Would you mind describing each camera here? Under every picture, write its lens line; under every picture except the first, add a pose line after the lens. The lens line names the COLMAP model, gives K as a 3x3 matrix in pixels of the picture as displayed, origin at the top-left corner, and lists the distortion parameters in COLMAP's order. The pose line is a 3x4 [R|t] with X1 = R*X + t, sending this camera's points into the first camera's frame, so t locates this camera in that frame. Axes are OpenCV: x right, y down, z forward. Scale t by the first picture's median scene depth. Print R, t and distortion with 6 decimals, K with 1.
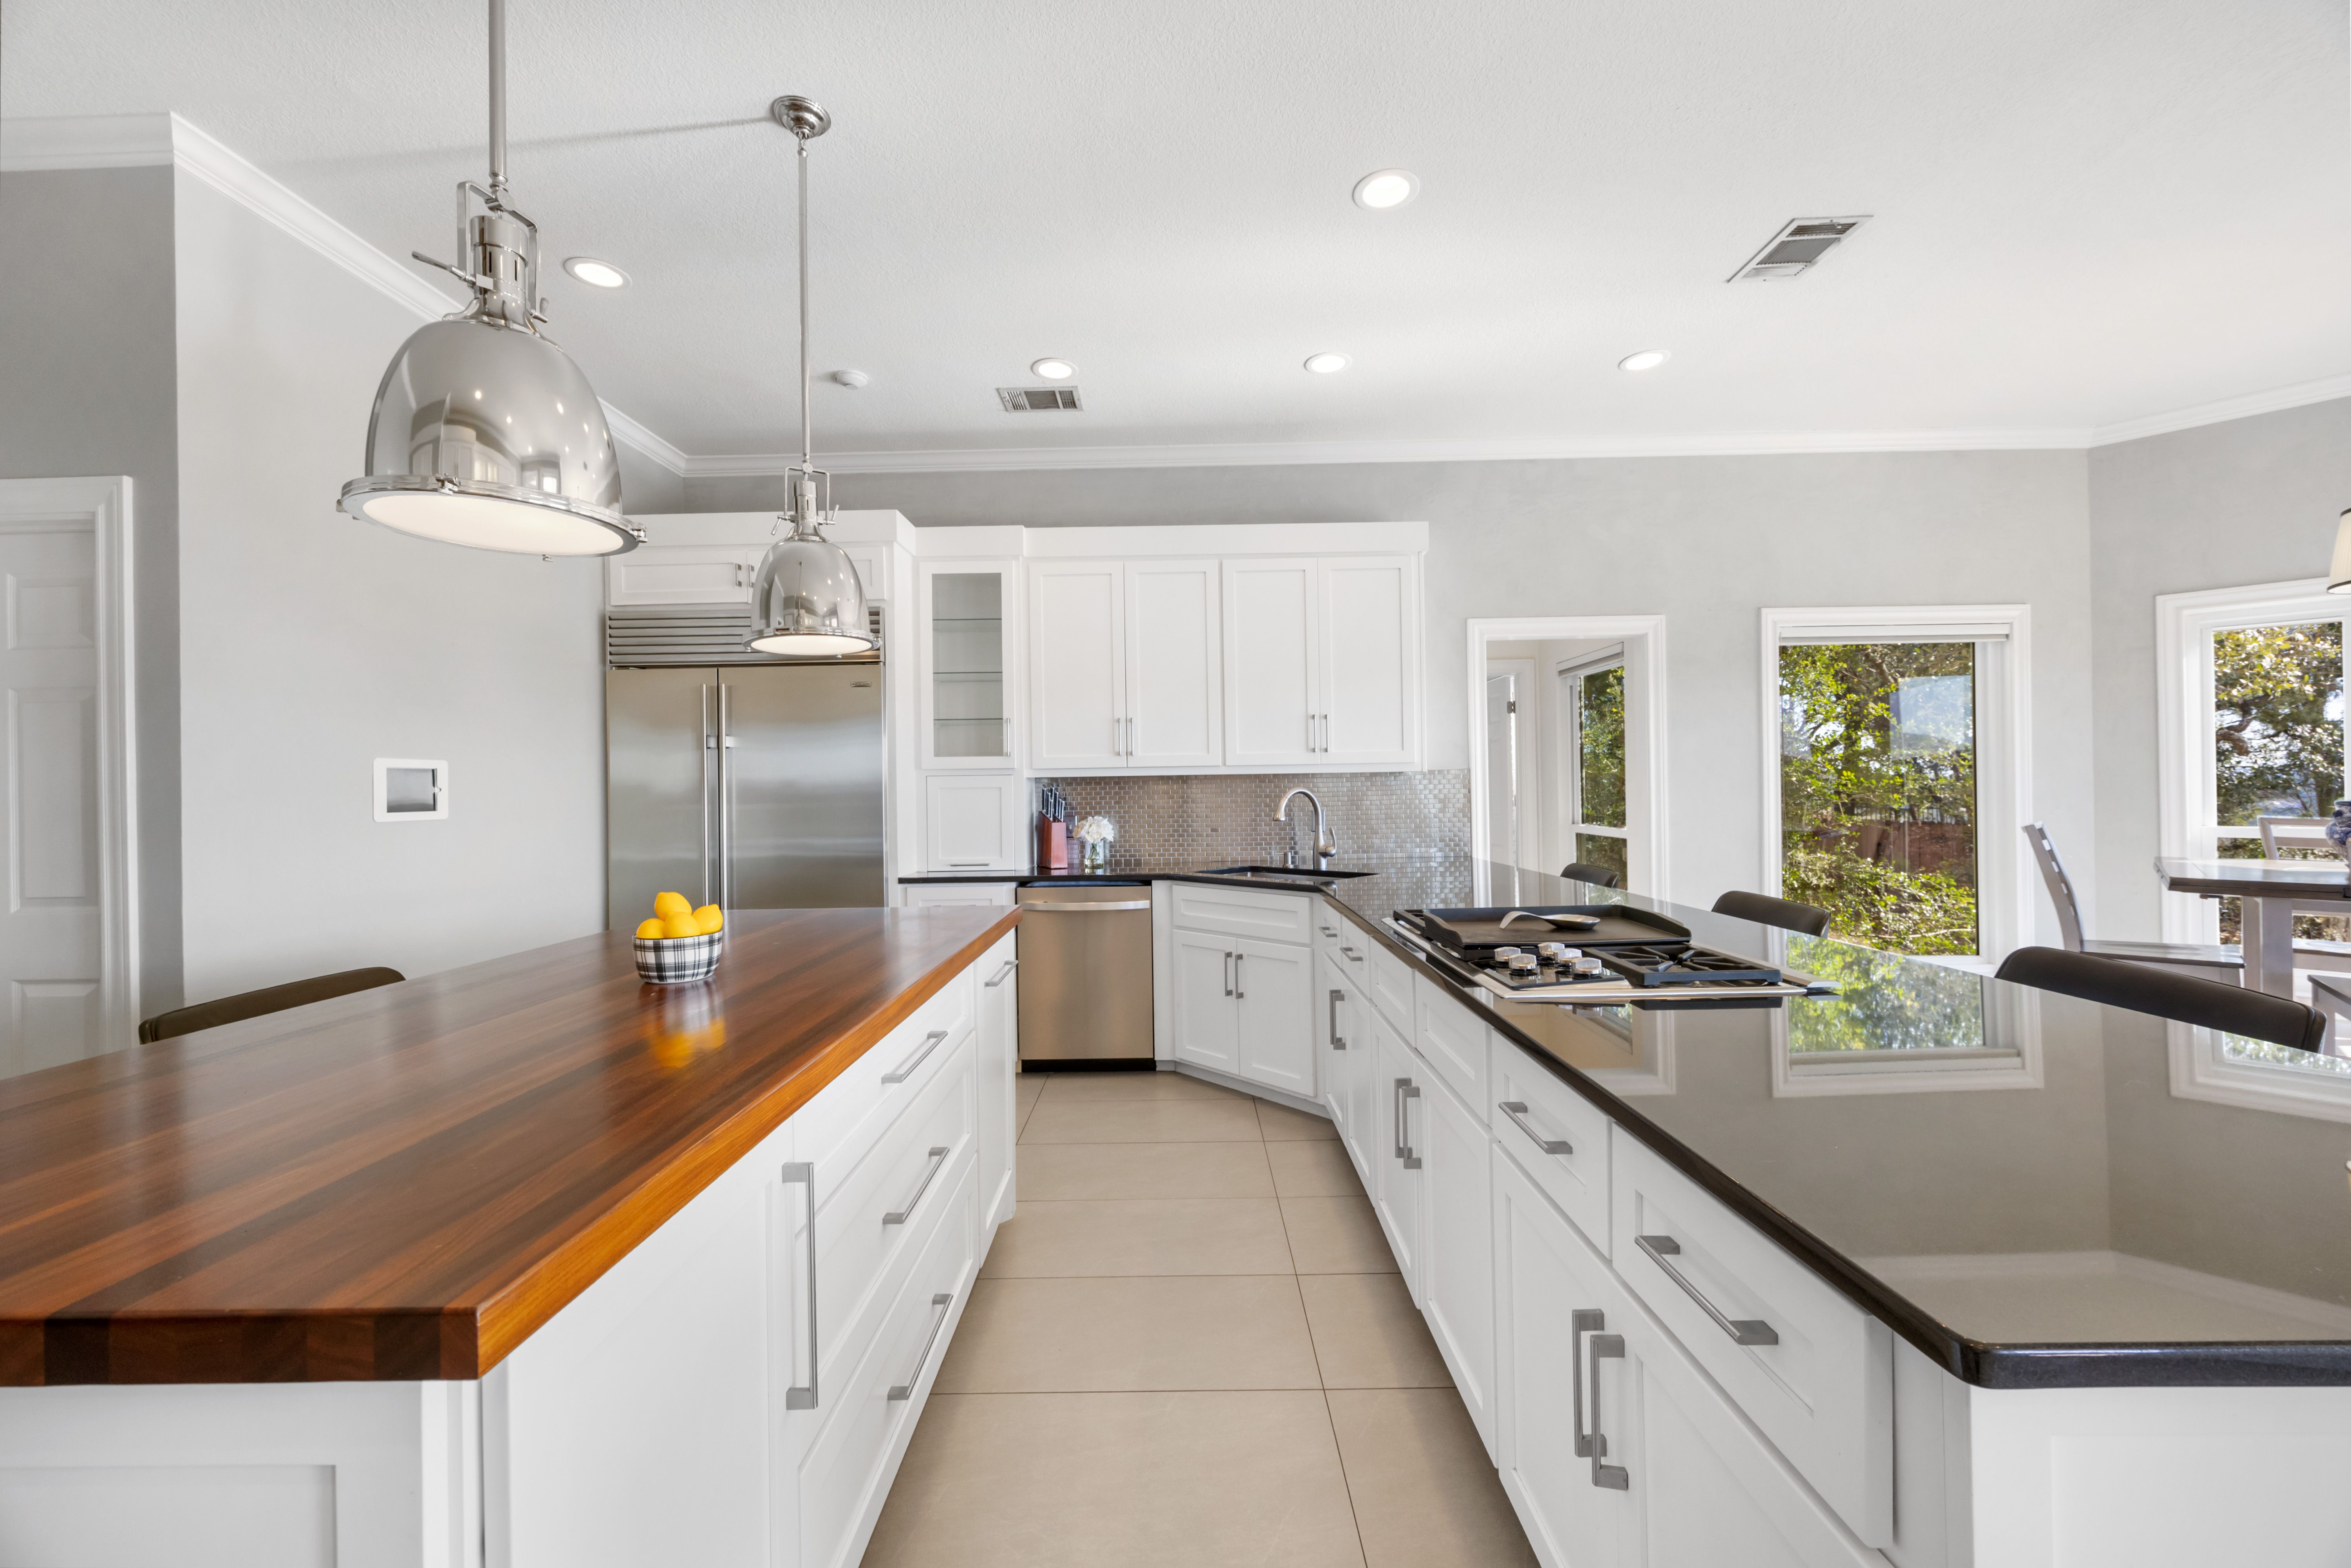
lens RADIAL K [[897.5, 0, 1175.4], [0, 897.5, 780.0], [0, 0, 1]] dist [-0.001200, -0.000036]
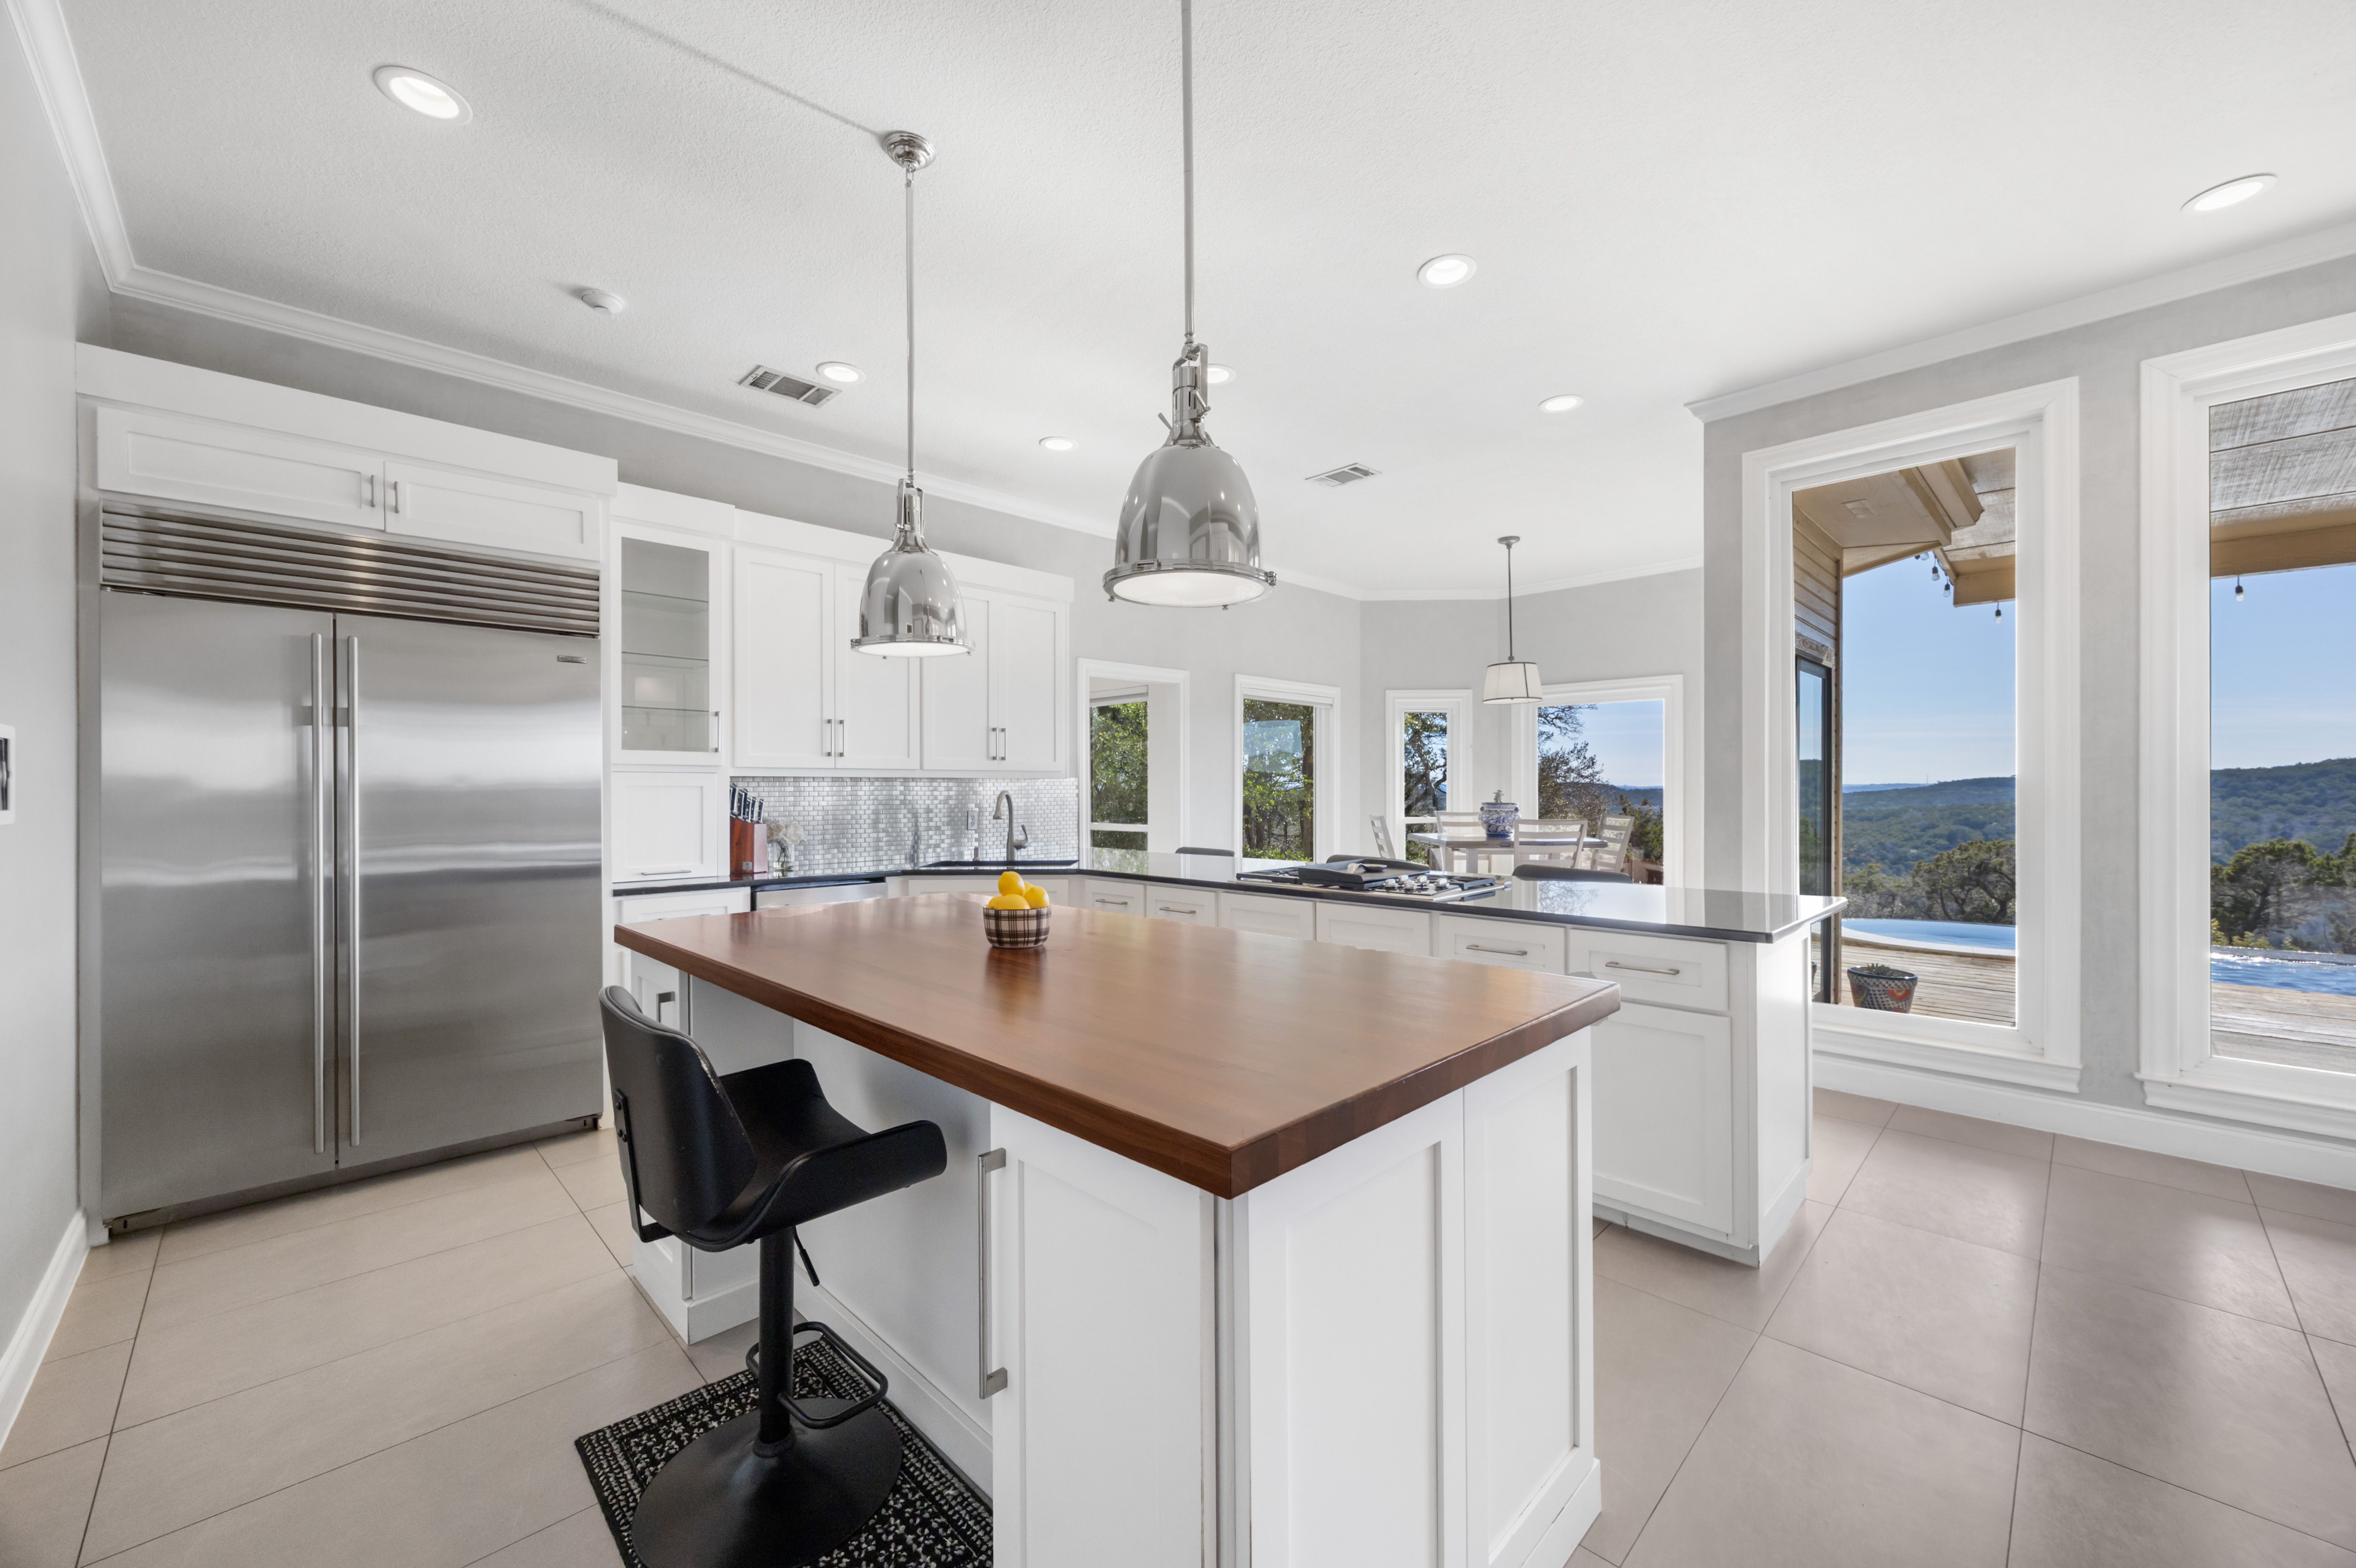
lens RADIAL K [[899.4, 0, 1193.7], [0, 899.4, 784.5], [0, 0, 1]] dist [-0.001200, -0.000036]
pose [[0.702898, 0.016674, 0.711095, -0.497051], [-0.010816, 0.999860, -0.012754, 0.013137], [-0.711209, 0.001273, 0.702980, 0.004180]]
